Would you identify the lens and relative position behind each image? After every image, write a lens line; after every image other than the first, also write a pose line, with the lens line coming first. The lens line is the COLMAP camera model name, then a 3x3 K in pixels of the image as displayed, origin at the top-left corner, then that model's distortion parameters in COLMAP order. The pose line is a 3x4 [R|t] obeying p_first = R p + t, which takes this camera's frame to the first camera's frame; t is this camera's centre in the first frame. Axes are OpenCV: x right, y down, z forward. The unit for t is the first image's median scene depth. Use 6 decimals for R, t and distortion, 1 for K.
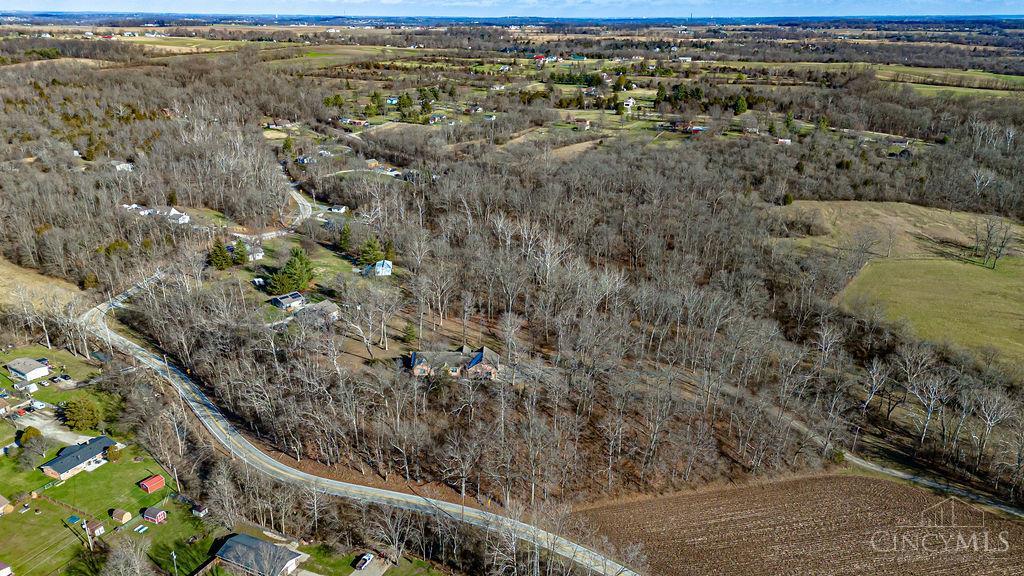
lens RADIAL K [[737.0, 0, 513.1], [0, 737.0, 287.7], [0, 0, 1]] dist [0.084249, -0.084429]
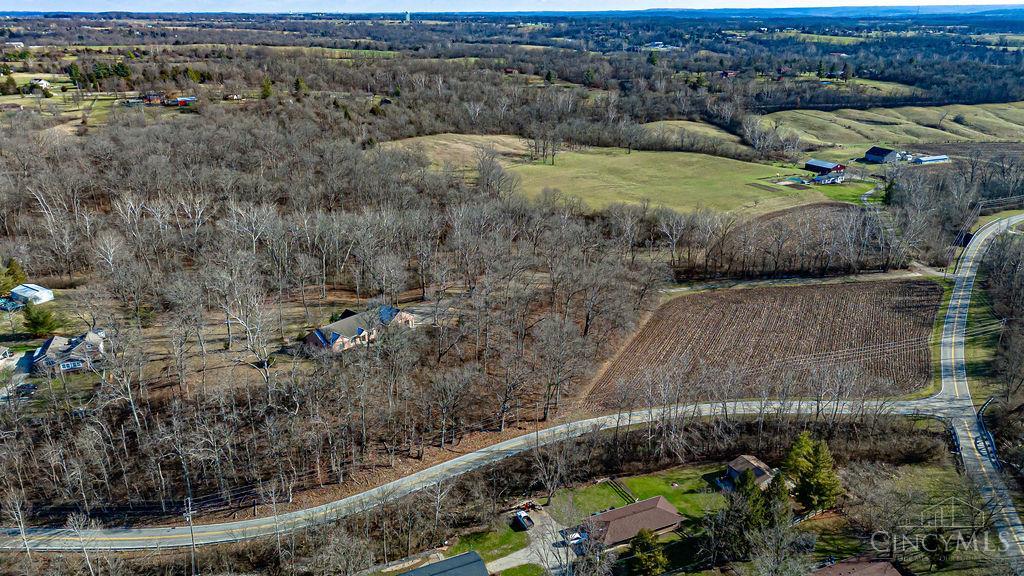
lens RADIAL K [[737.0, 0, 513.1], [0, 737.0, 287.7], [0, 0, 1]] dist [0.084249, -0.084429]
pose [[0.636119, -0.273269, 0.721580, -0.365185], [0.269924, 0.954906, 0.123677, 0.001437], [-0.722838, 0.116099, 0.681195, 0.191080]]
